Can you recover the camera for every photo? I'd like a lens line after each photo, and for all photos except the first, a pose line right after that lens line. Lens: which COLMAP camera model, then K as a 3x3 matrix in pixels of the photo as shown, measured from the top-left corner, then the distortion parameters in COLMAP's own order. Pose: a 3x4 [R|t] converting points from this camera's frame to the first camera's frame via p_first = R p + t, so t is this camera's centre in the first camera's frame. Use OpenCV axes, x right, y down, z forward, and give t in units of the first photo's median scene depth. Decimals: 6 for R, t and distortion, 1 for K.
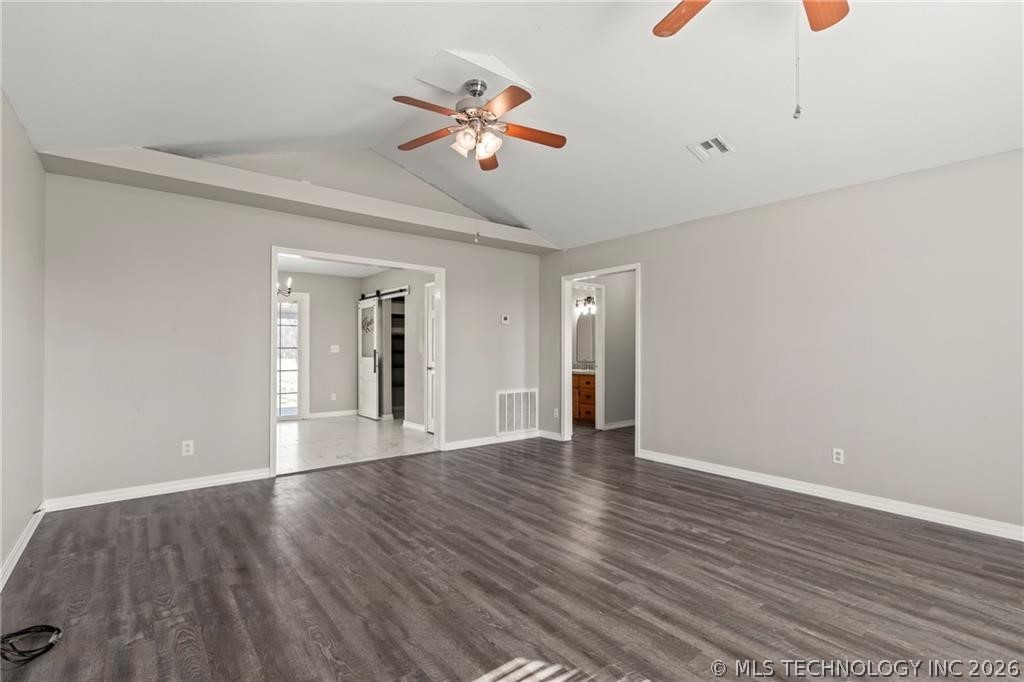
lens RADIAL K [[466.6, 0, 508.9], [0, 466.6, 343.1], [0, 0, 1]] dist [-0.002379, 0.000456]
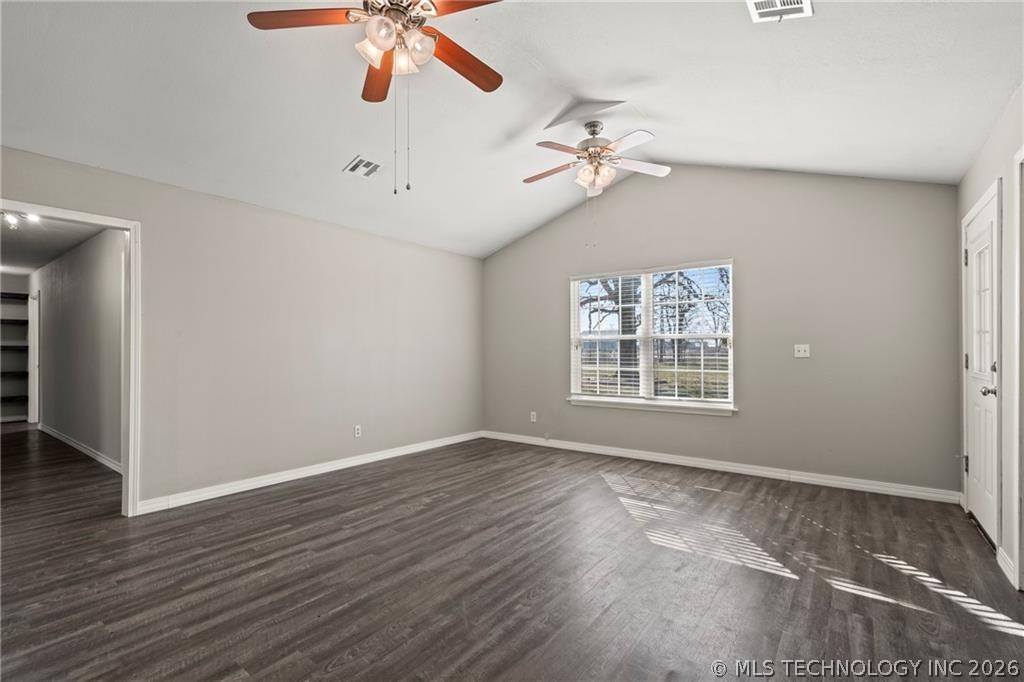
lens RADIAL K [[465.8, 0, 506.3], [0, 465.8, 347.4], [0, 0, 1]] dist [-0.005732, 0.000297]
pose [[-0.231252, 0.001663, 0.972892, -0.653550], [-0.007787, 0.999963, -0.003560, 0.003411], [-0.972863, -0.008399, -0.231231, 0.850111]]
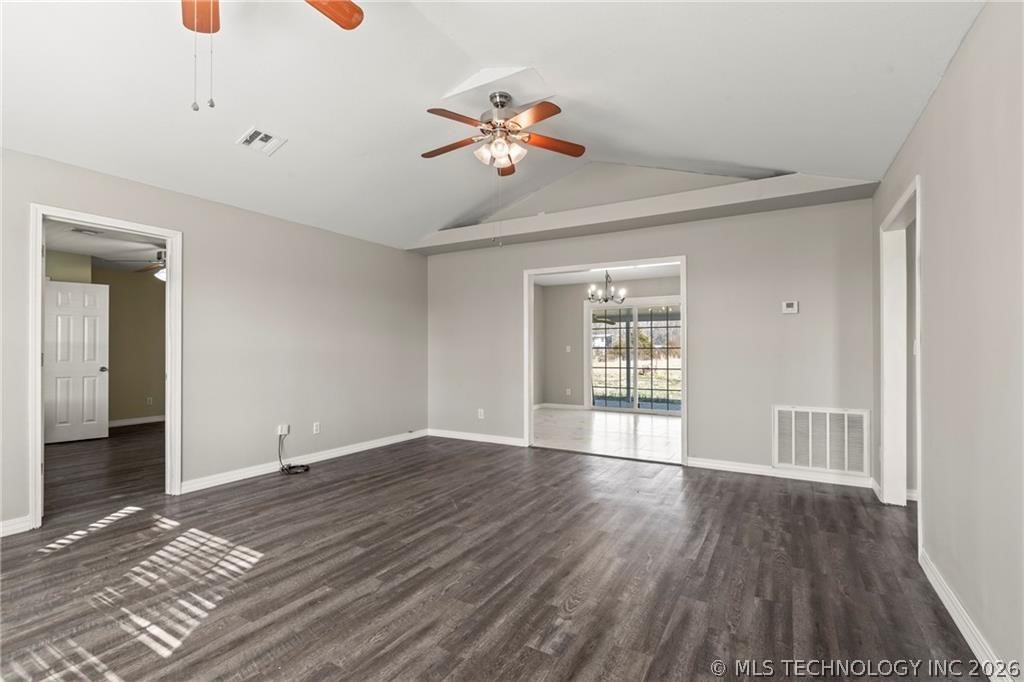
lens RADIAL K [[463.8, 0, 516.3], [0, 463.8, 343.6], [0, 0, 1]] dist [-0.002221, 0.000403]
pose [[0.367891, -0.014147, -0.929761, 0.777644], [0.013956, 0.999856, -0.009691, 0.010869], [0.929764, -0.009410, 0.368036, 0.551661]]
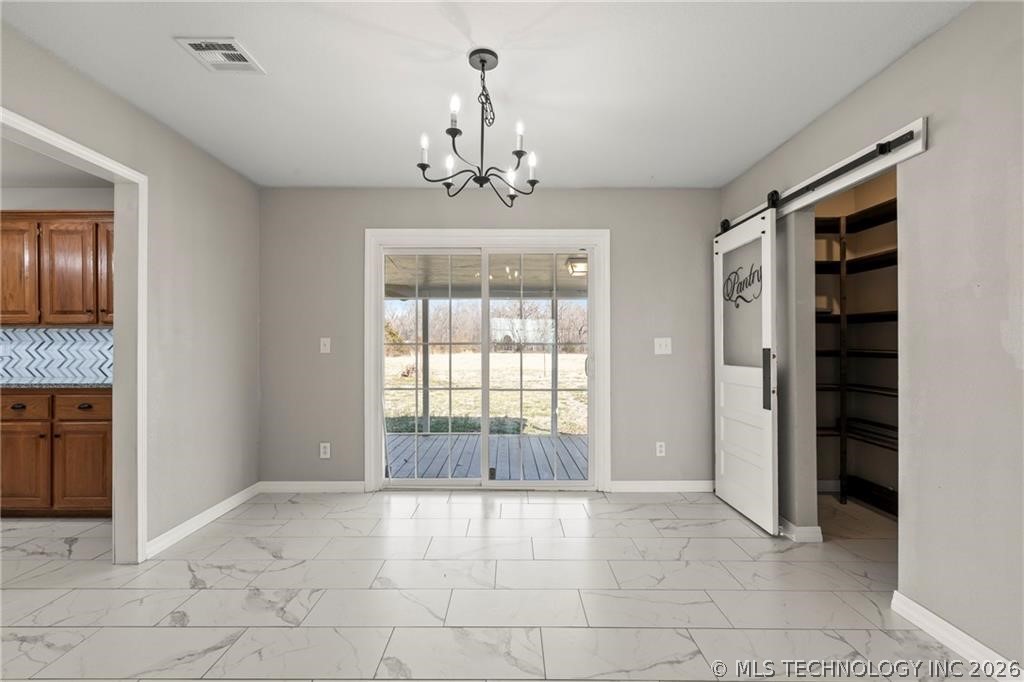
lens RADIAL K [[466.6, 0, 508.9], [0, 466.6, 343.1], [0, 0, 1]] dist [-0.002379, 0.000456]
pose [[0.781586, -0.002796, -0.623791, -0.431553], [0.008829, 0.999939, 0.006581, 0.010994], [0.623735, -0.010651, 0.781564, 1.151443]]
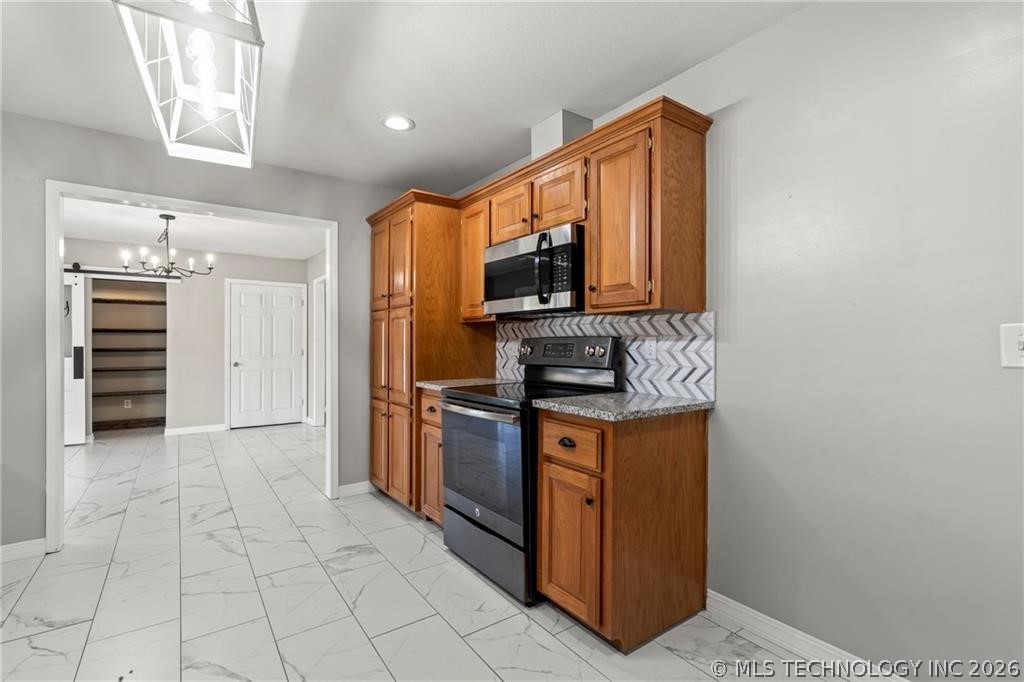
lens RADIAL K [[467.0, 0, 512.0], [0, 467.0, 341.0], [0, 0, 1]] dist [-0.000204, 0.000334]
pose [[0.050998, 0.005654, 0.998683, -1.944129], [-0.011780, 0.999918, -0.005059, 0.002910], [-0.998629, -0.011506, 0.051060, 0.604058]]
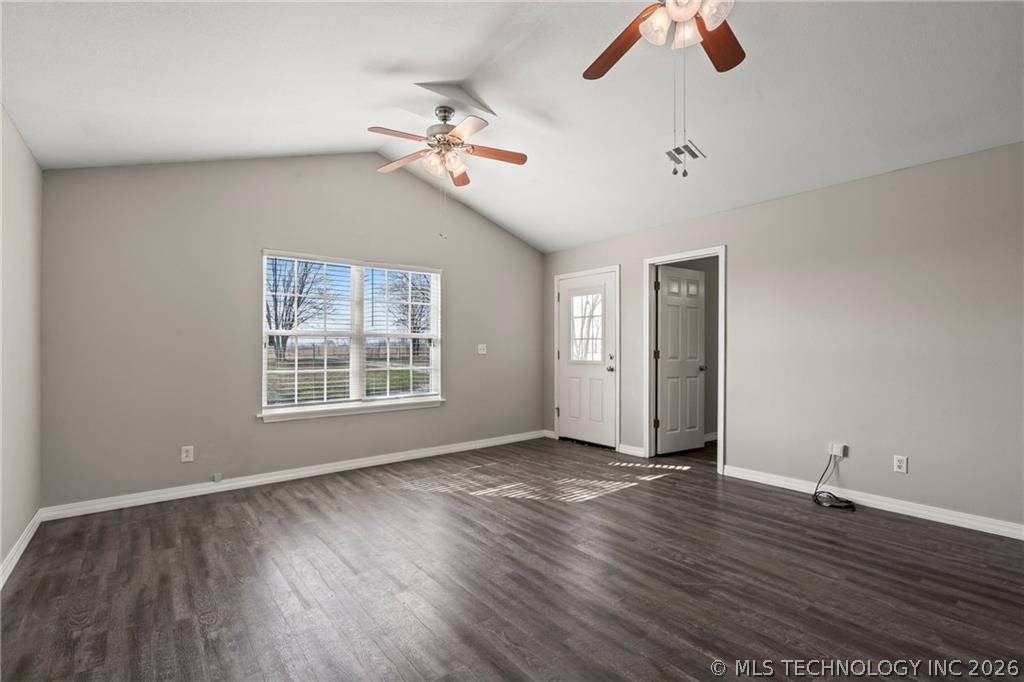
lens RADIAL K [[472.1, 0, 505.0], [0, 472.1, 341.3], [0, 0, 1]] dist [-0.002904, -0.000108]
pose [[-0.999965, -0.000968, 0.008251, 0.140862], [-0.001173, 0.999688, -0.024958, 0.014227], [-0.008224, -0.024967, -0.999654, 1.388403]]
